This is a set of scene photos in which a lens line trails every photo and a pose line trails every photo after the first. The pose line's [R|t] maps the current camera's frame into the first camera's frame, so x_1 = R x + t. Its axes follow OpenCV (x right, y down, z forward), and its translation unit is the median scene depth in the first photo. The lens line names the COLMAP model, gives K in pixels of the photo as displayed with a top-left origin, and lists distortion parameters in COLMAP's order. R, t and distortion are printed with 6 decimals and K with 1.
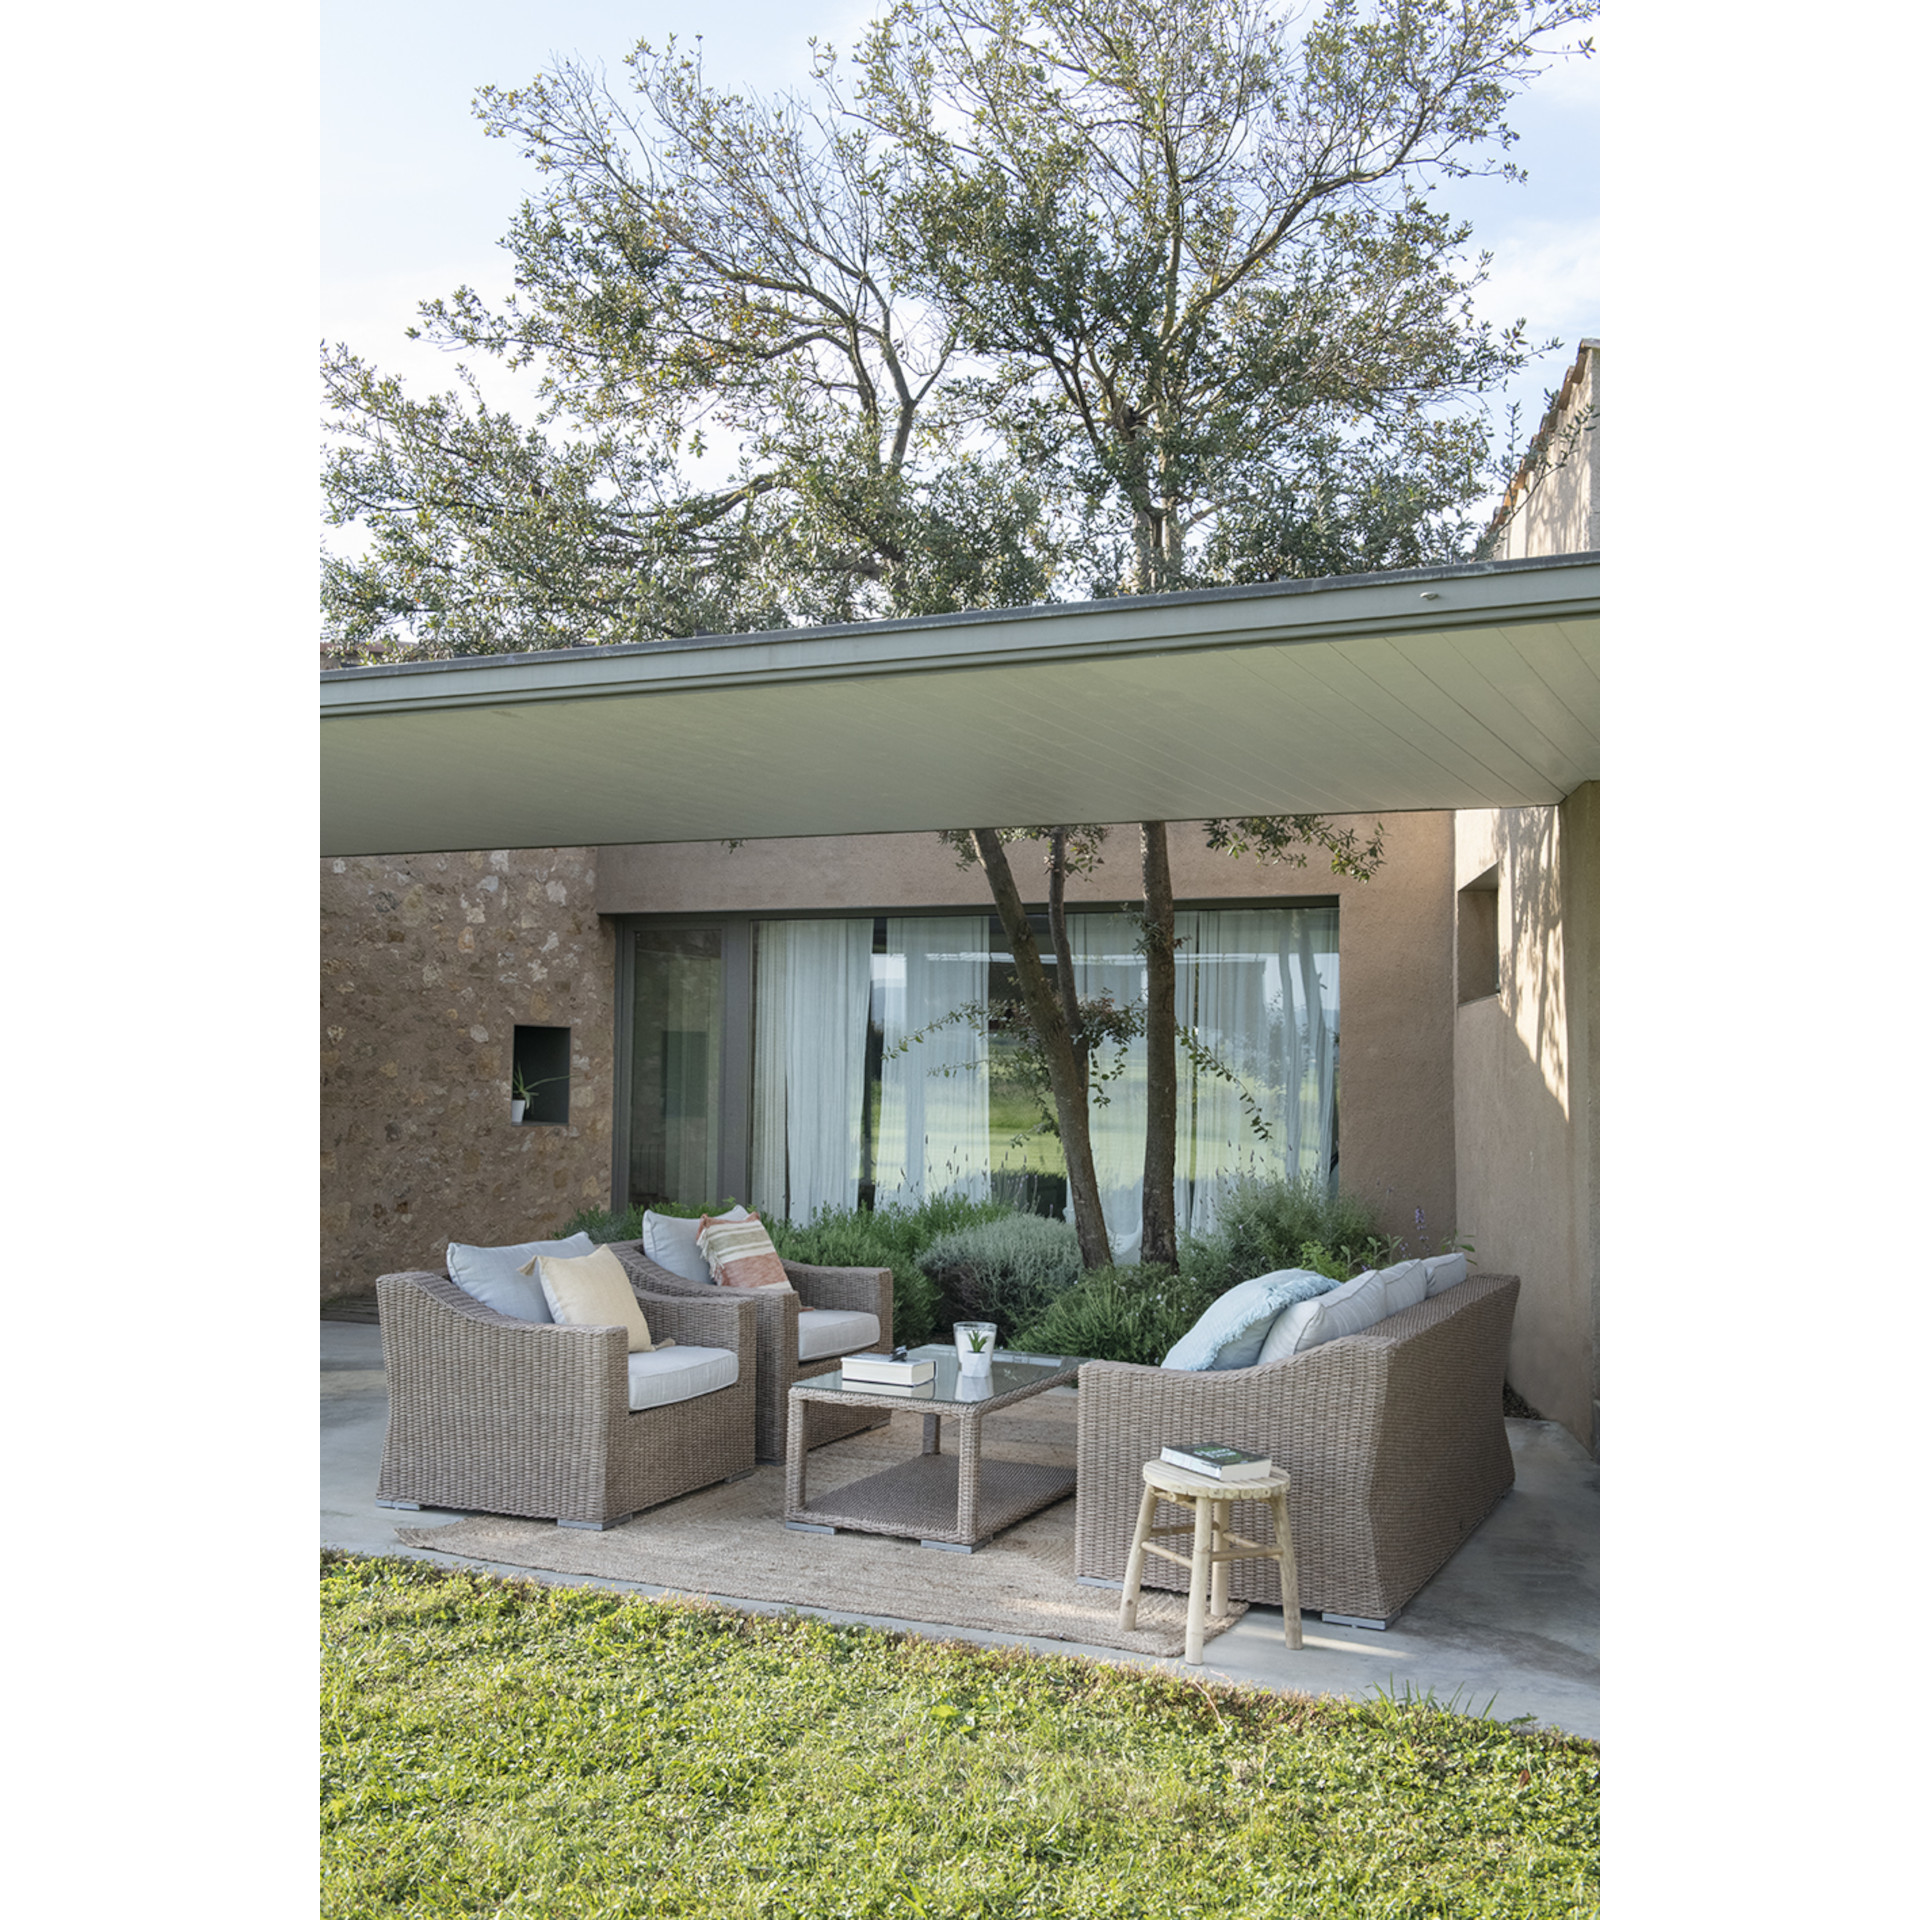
lens RADIAL K [[2255.8, 0, 954.1], [0, 2255.8, 902.3], [0, 0, 1]] dist [0.050636, 0.040896]
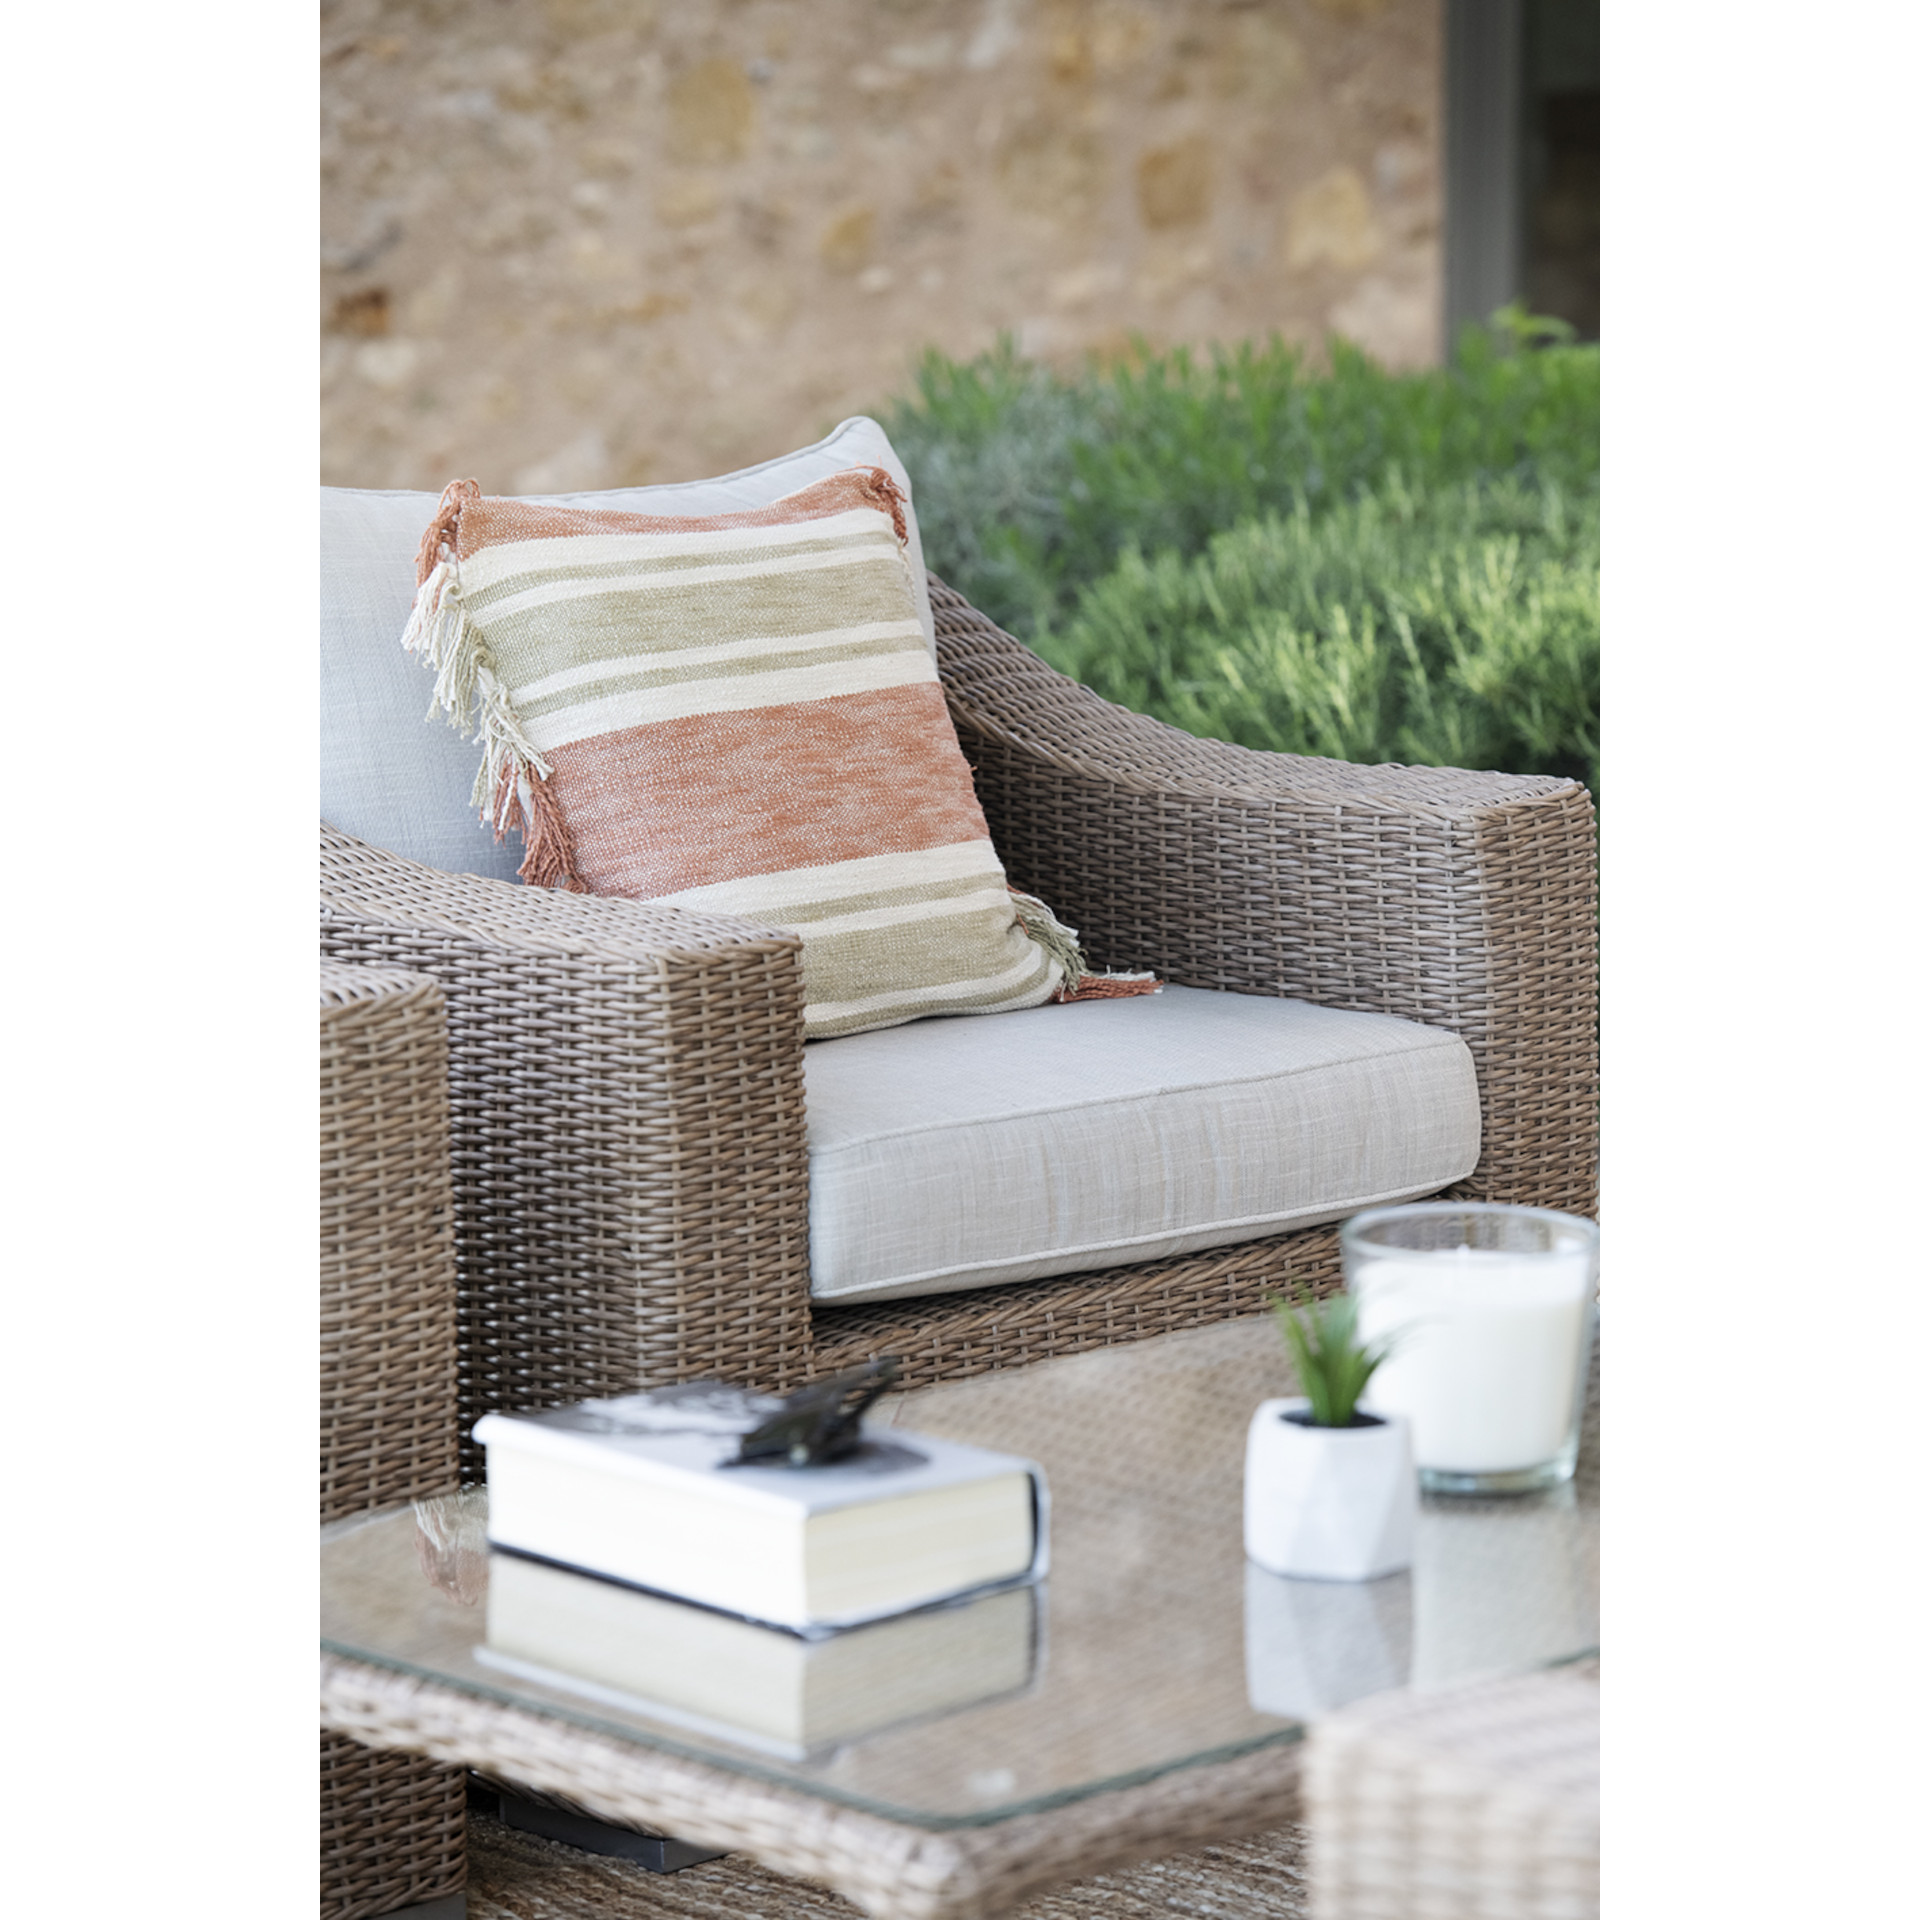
lens RADIAL K [[7725.5, 0, 960.0], [0, 7725.5, 960.0], [0, 0, 1]] dist [0.642698, 0.092965]
pose [[0.919794, 0.051039, -0.389068, 0.152088], [0.040435, 0.973899, 0.223353, 0.030500], [0.390312, -0.221171, 0.893722, 0.375527]]
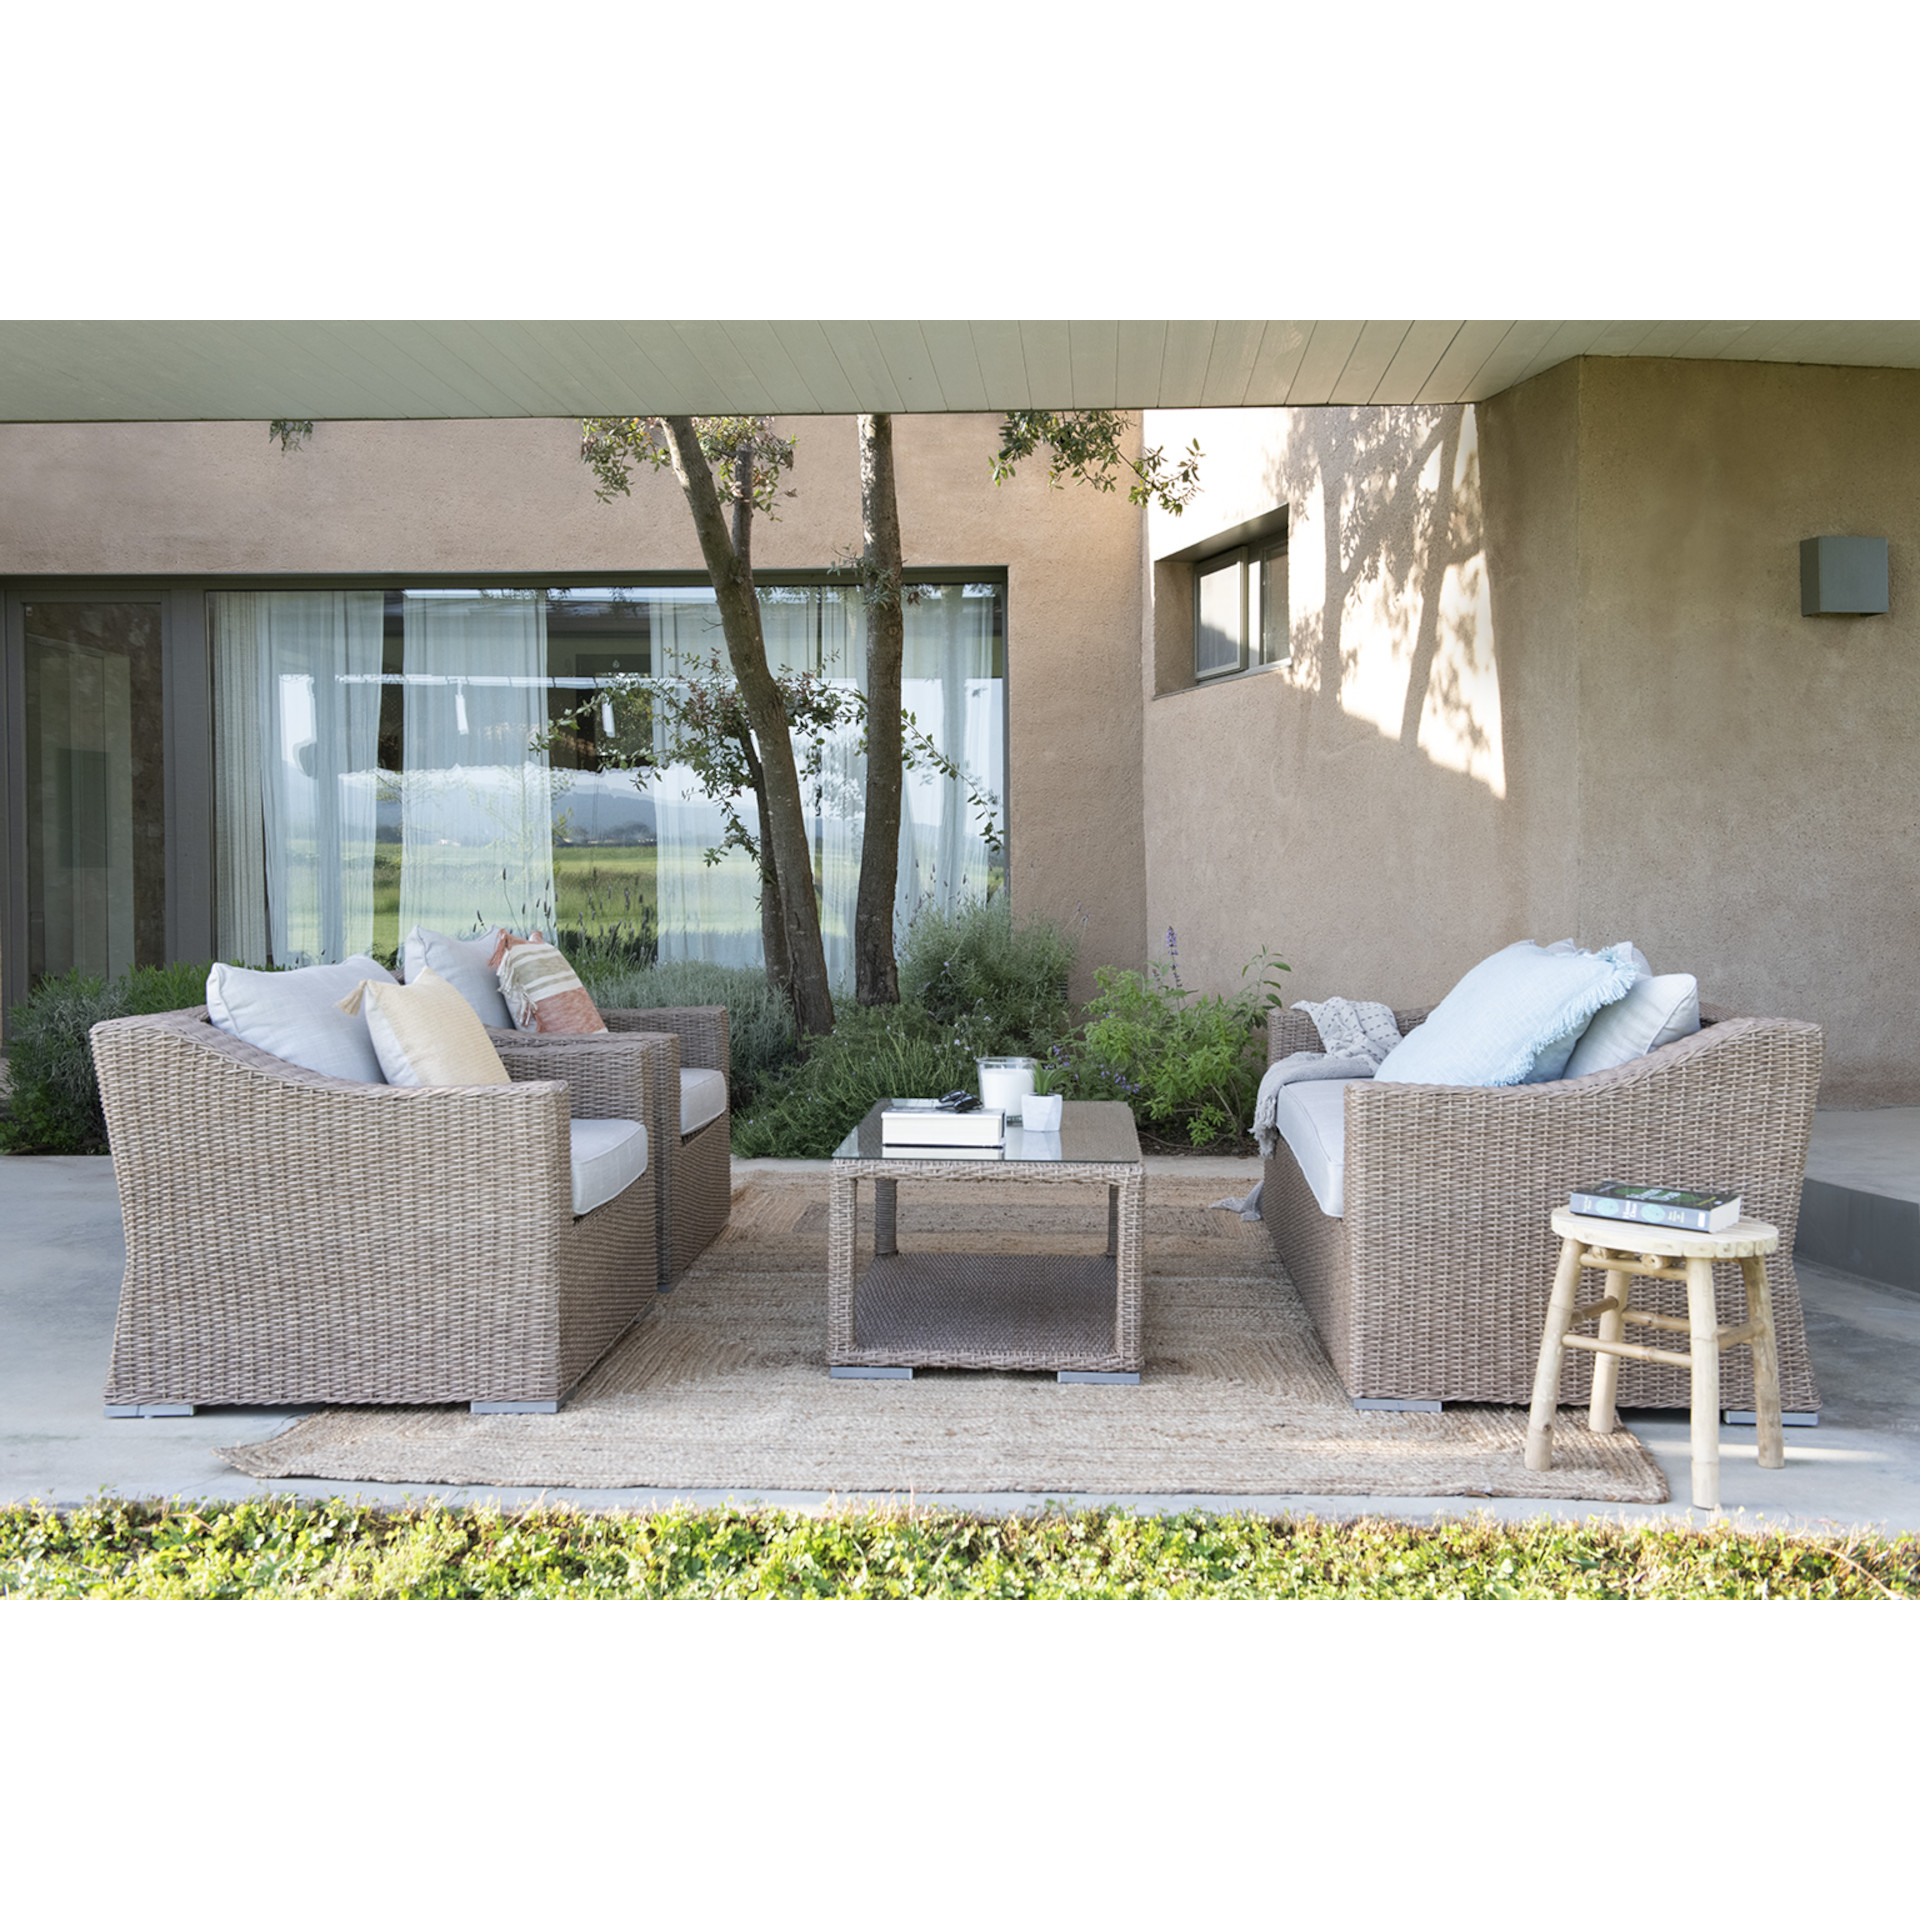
lens RADIAL K [[2255.8, 0, 954.1], [0, 2255.8, 902.3], [0, 0, 1]] dist [0.050636, 0.040896]
pose [[0.921291, -0.024075, 0.388127, -0.208812], [-0.006719, 0.996947, 0.077788, 0.067239], [-0.388815, -0.074273, 0.918317, 0.297815]]
